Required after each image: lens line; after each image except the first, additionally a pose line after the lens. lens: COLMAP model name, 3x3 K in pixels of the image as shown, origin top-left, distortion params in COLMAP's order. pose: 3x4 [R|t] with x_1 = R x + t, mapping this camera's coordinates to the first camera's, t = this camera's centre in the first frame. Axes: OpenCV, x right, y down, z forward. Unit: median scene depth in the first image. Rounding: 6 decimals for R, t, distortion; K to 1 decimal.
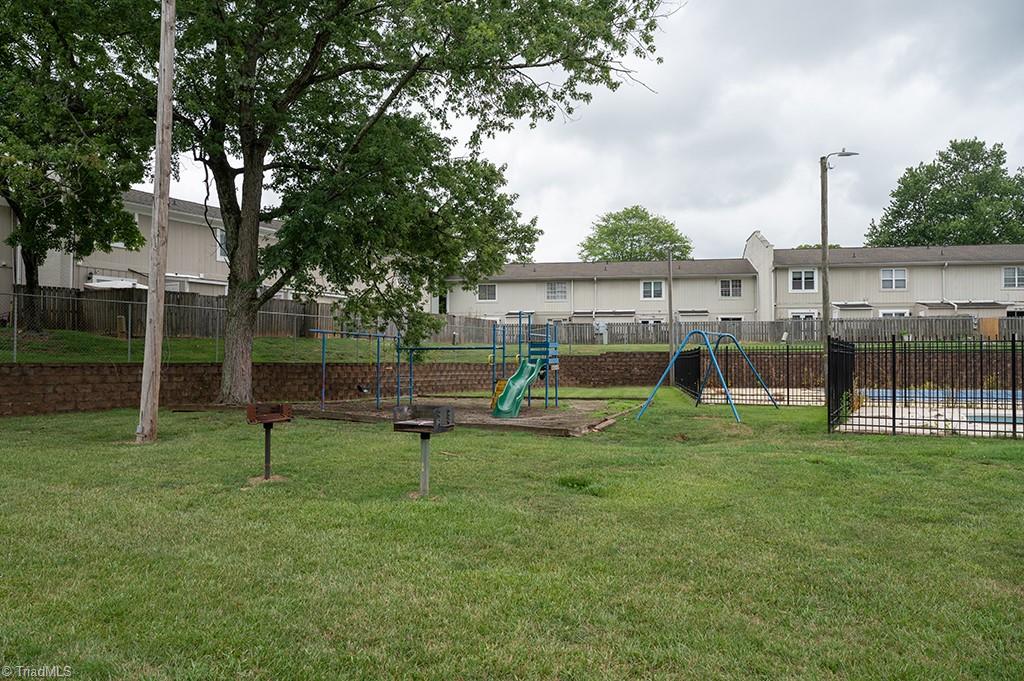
lens RADIAL K [[721.7, 0, 520.6], [0, 721.7, 338.7], [0, 0, 1]] dist [-0.007127, 0.001771]
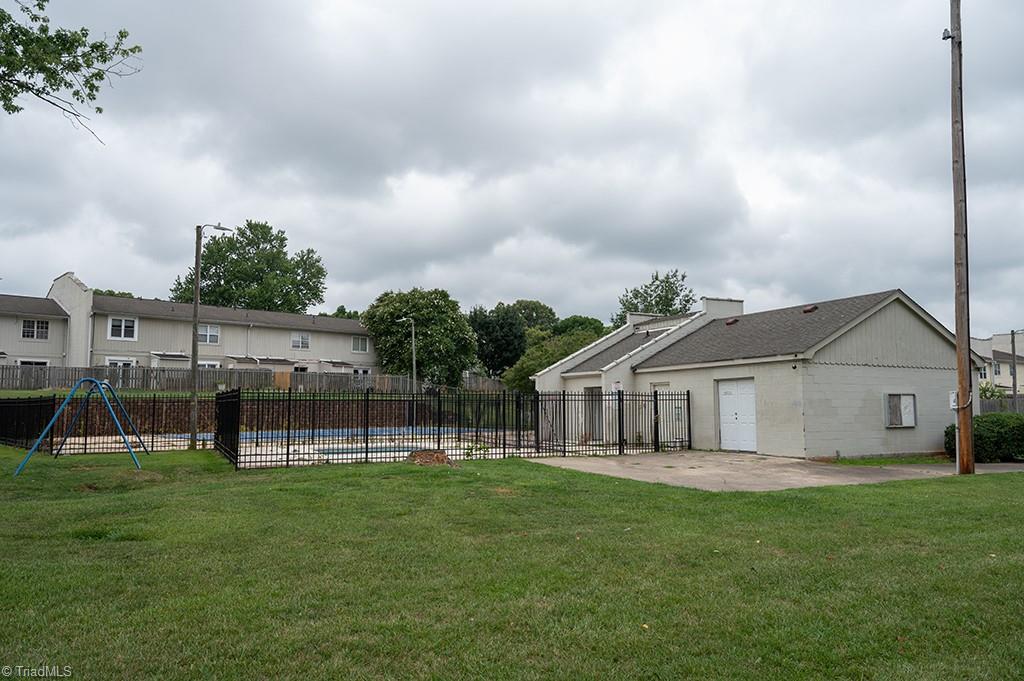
lens RADIAL K [[683.2, 0, 517.8], [0, 683.2, 348.0], [0, 0, 1]] dist [-0.006709, -0.001391]
pose [[0.576411, 0.063576, 0.814683, -0.068417], [-0.018222, 0.997721, -0.064967, -0.001228], [-0.816957, 0.022603, 0.576256, -0.005658]]
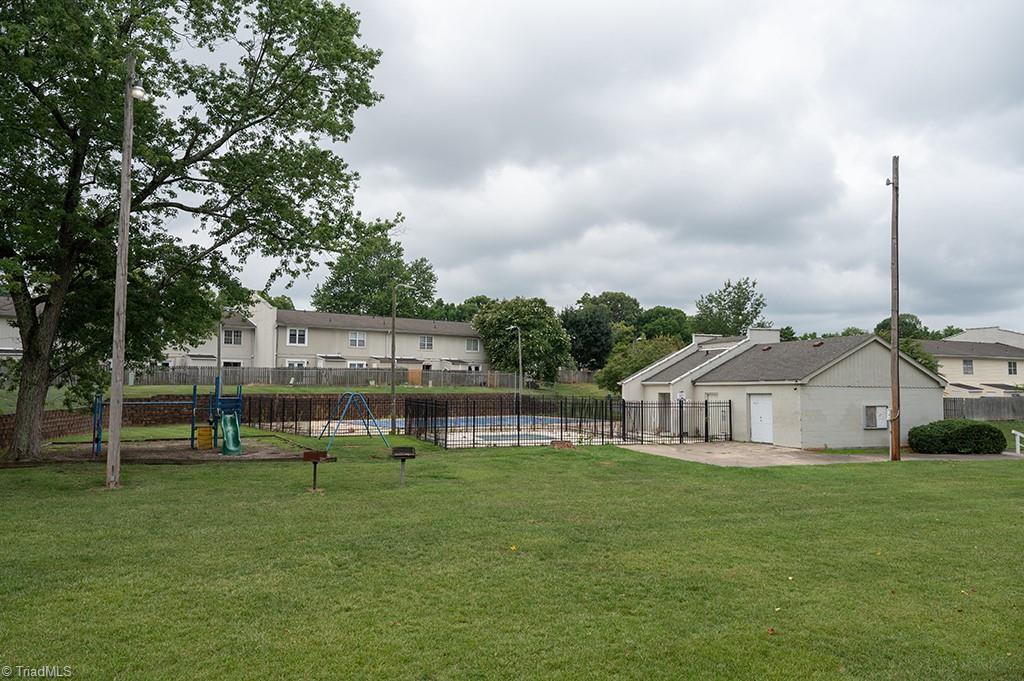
lens RADIAL K [[683.2, 0, 518.1], [0, 683.2, 346.5], [0, 0, 1]] dist [-0.006709, -0.001391]
pose [[0.670756, 0.044371, 0.740349, -0.259739], [-0.024318, 0.998988, -0.037840, -0.026720], [-0.741279, 0.007378, 0.671157, -0.128451]]
